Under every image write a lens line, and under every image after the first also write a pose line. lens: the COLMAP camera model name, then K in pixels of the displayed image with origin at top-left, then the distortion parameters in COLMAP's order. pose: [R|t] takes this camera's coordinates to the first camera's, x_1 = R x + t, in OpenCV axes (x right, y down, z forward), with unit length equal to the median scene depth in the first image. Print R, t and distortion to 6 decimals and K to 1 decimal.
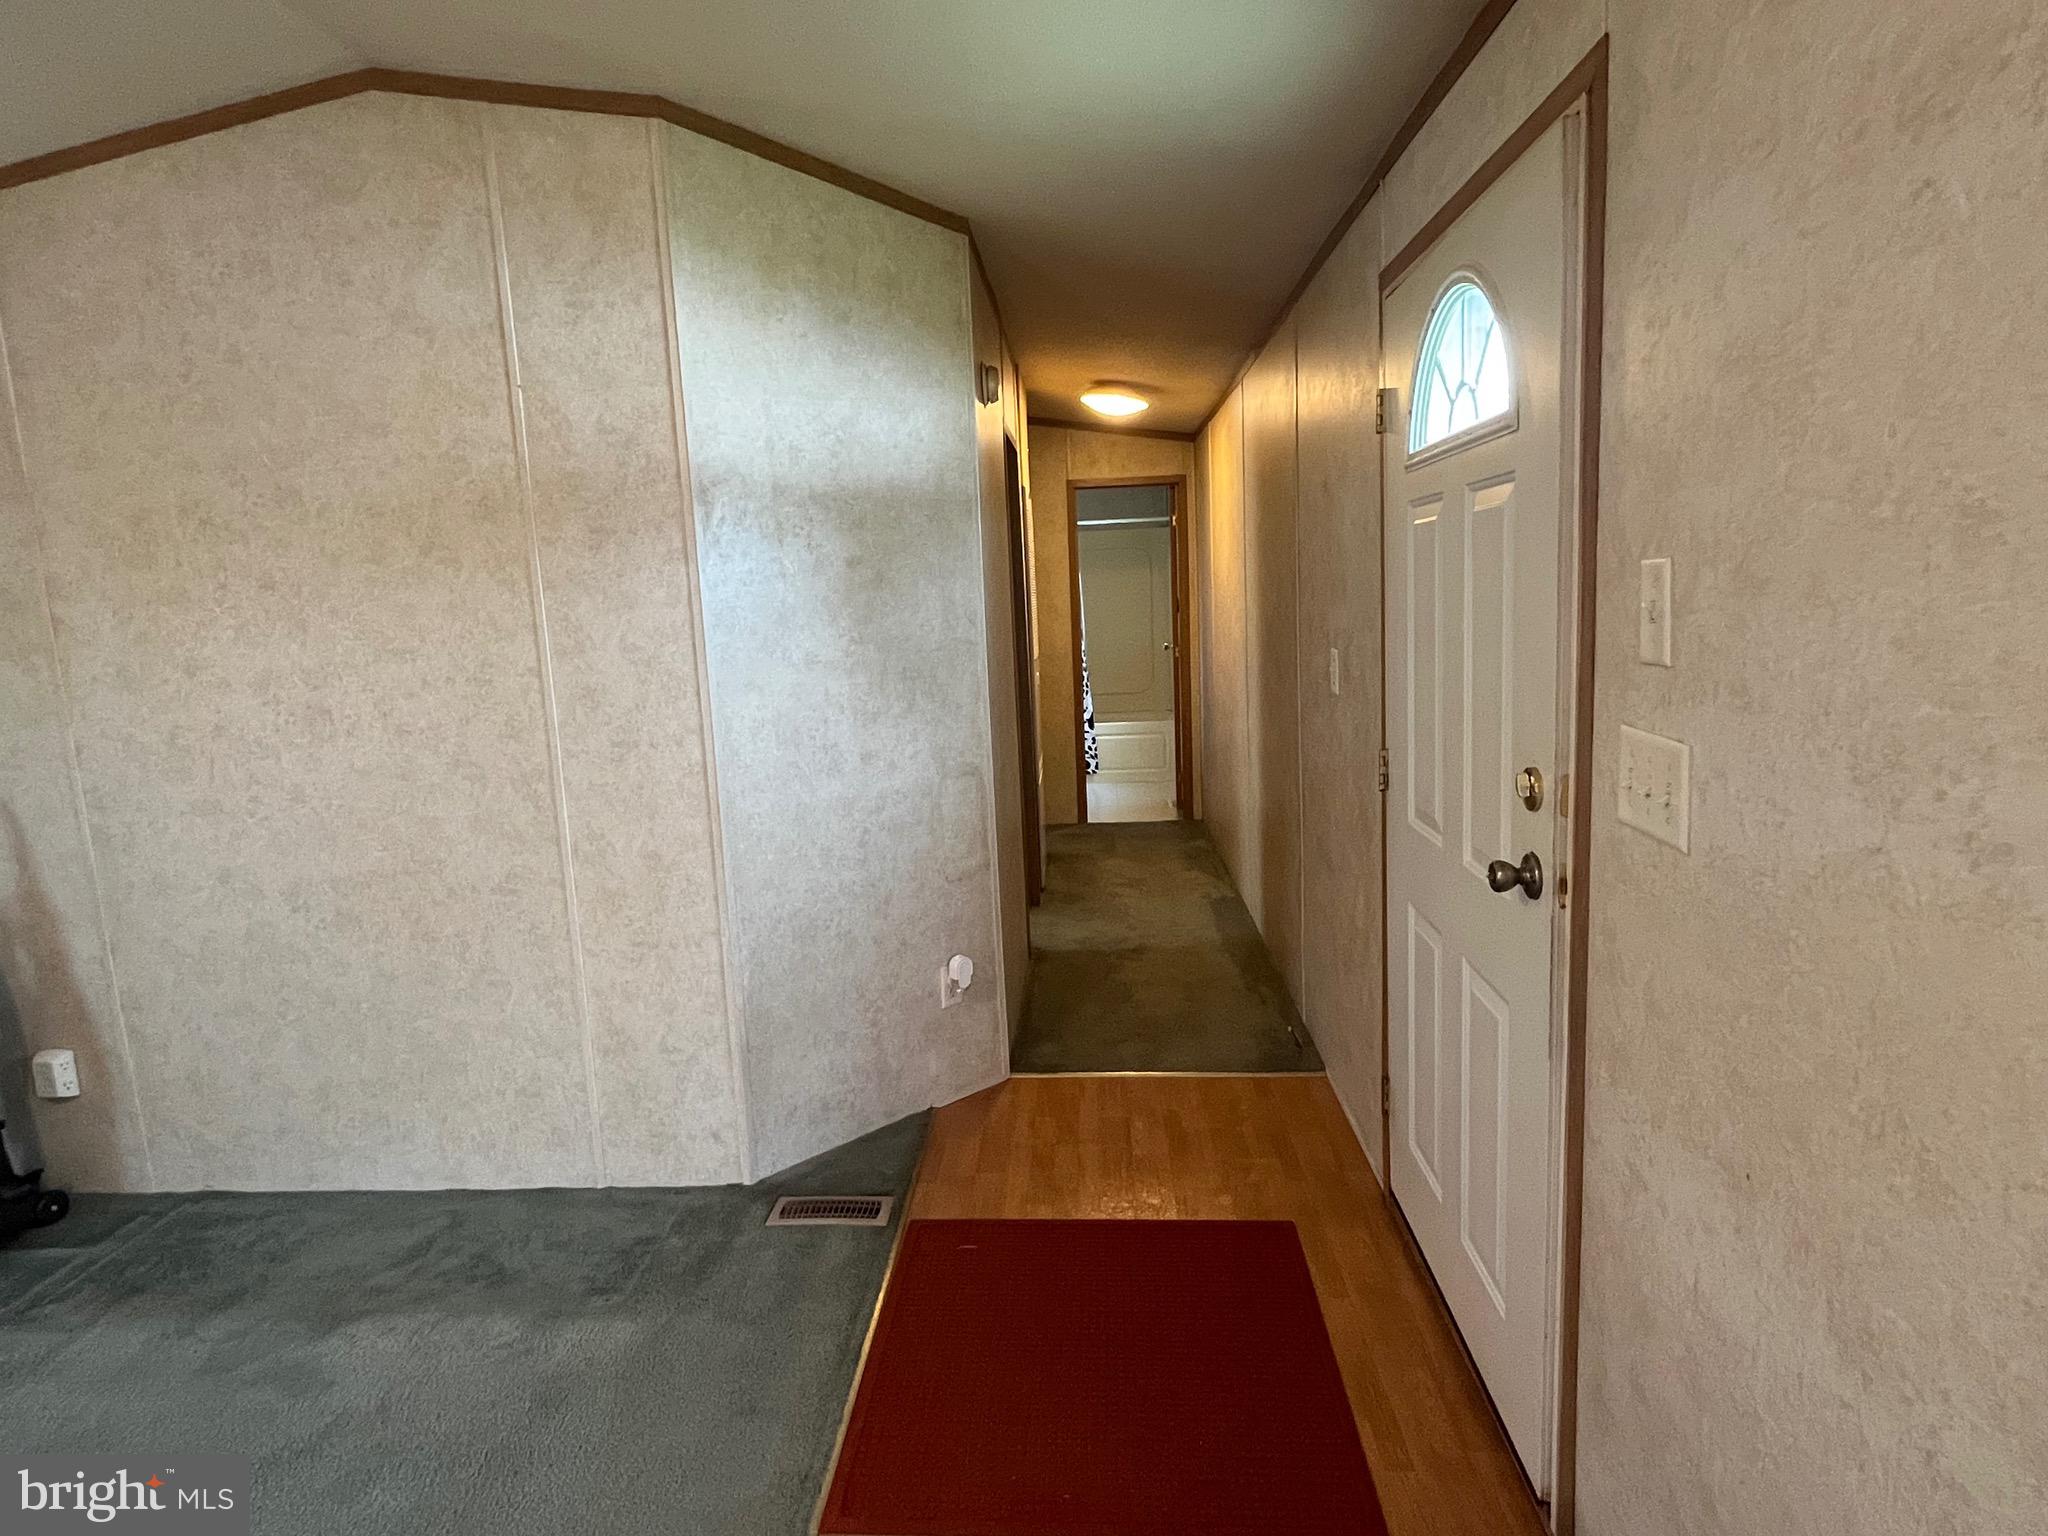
lens RADIAL K [[1114.7, 0, 1017.0], [0, 1114.7, 762.2], [0, 0, 1]] dist [-0.001544, -0.000739]
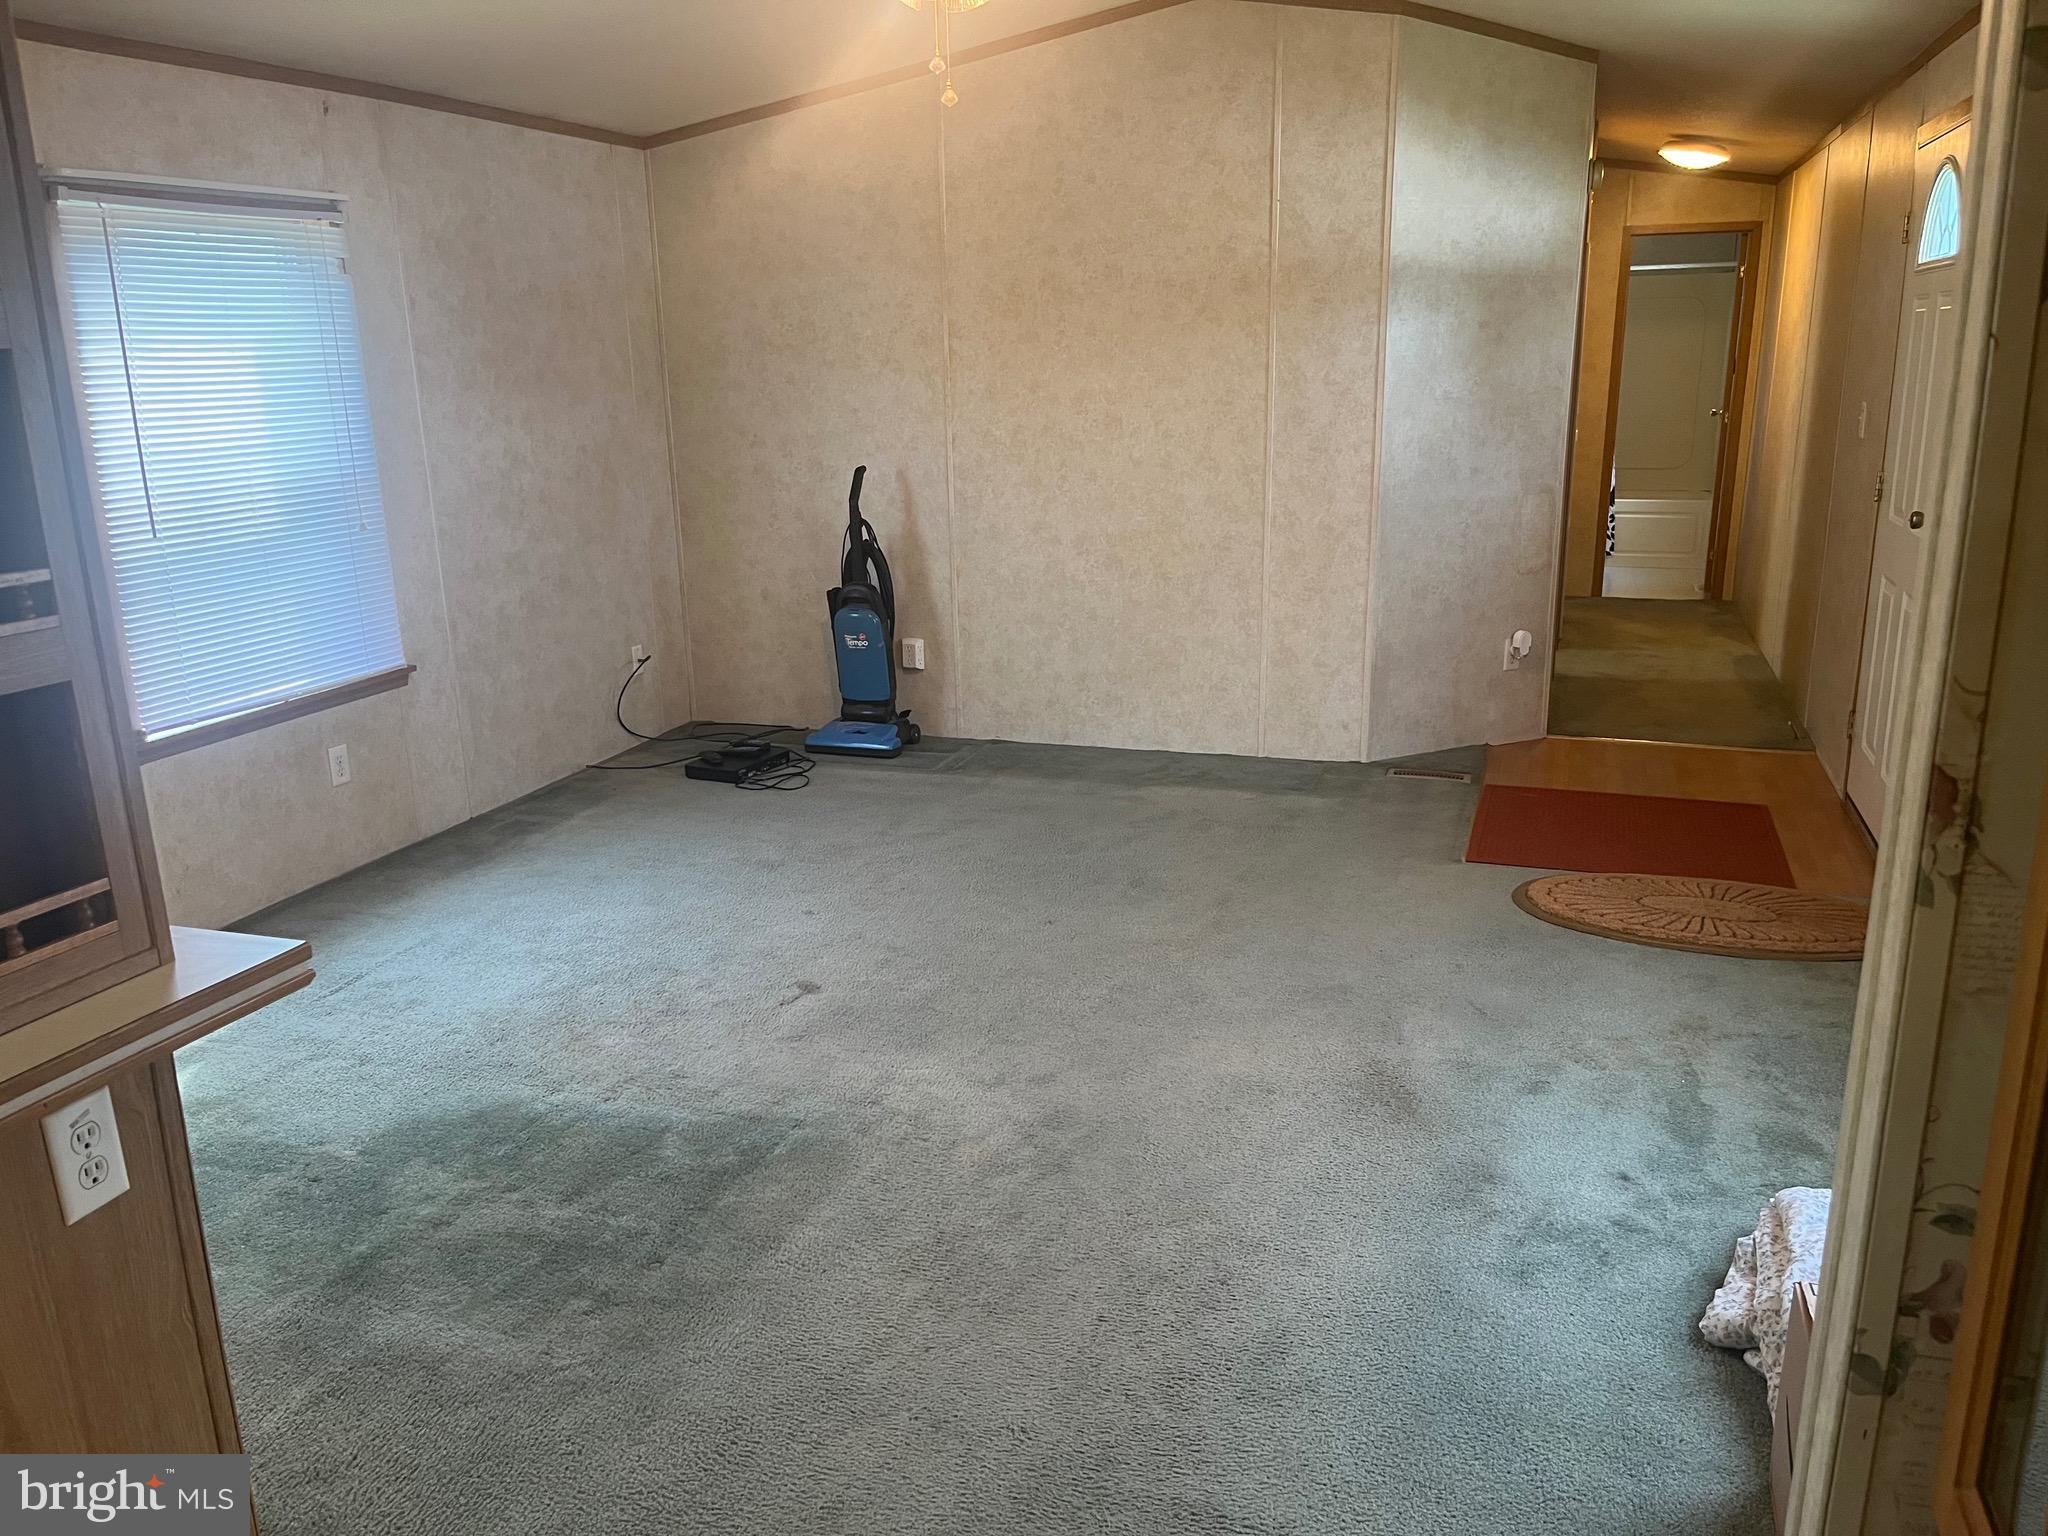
lens RADIAL K [[1552.2, 0, 1024.3], [0, 1552.2, 778.8], [0, 0, 1]] dist [0.028418, -0.004041]
pose [[0.963145, 0.097682, -0.250620, -0.159271], [-0.065988, 0.989064, 0.131904, 0.161569], [0.260764, -0.110504, 0.959057, -1.078526]]
